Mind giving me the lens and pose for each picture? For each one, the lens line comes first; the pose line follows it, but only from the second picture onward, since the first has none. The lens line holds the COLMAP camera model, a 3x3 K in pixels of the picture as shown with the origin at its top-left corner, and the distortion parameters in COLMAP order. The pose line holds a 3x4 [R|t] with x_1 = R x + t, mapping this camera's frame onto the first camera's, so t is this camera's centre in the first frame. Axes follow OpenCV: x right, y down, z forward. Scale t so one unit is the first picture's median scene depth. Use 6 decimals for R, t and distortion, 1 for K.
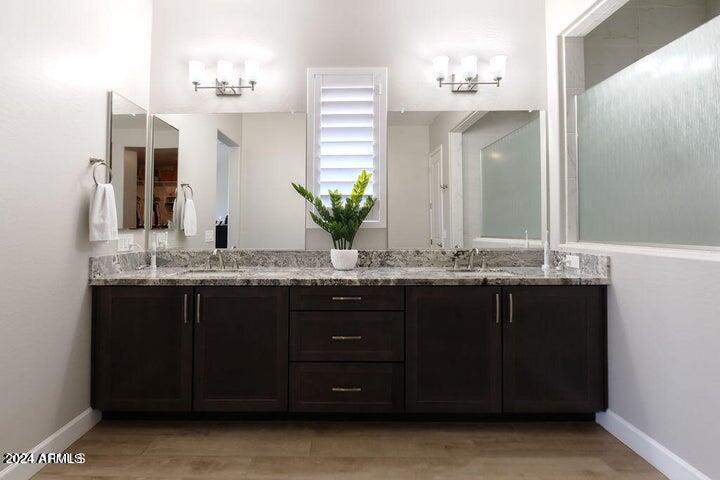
lens RADIAL K [[340.8, 0, 341.9], [0, 340.8, 218.9], [0, 0, 1]] dist [-0.002846, -0.000717]
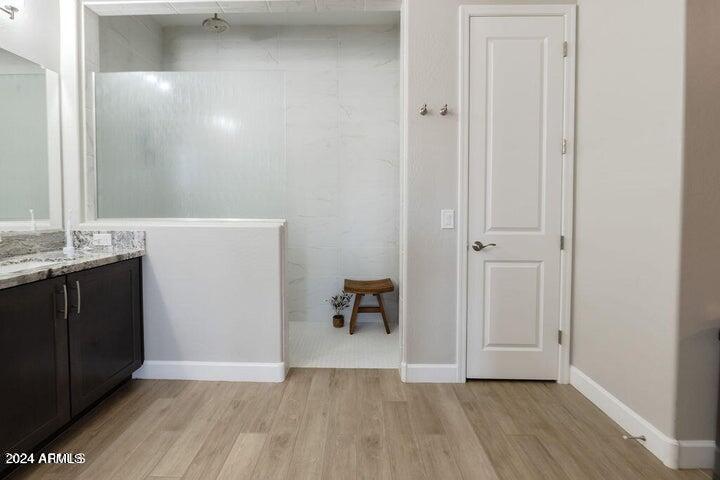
lens RADIAL K [[340.8, 0, 341.9], [0, 340.8, 218.9], [0, 0, 1]] dist [-0.002846, -0.000717]
pose [[0.030934, -0.033680, 0.998954, -0.317926], [-0.025482, 0.999081, 0.034473, 0.010708], [-0.999197, -0.026522, 0.030047, 0.265787]]
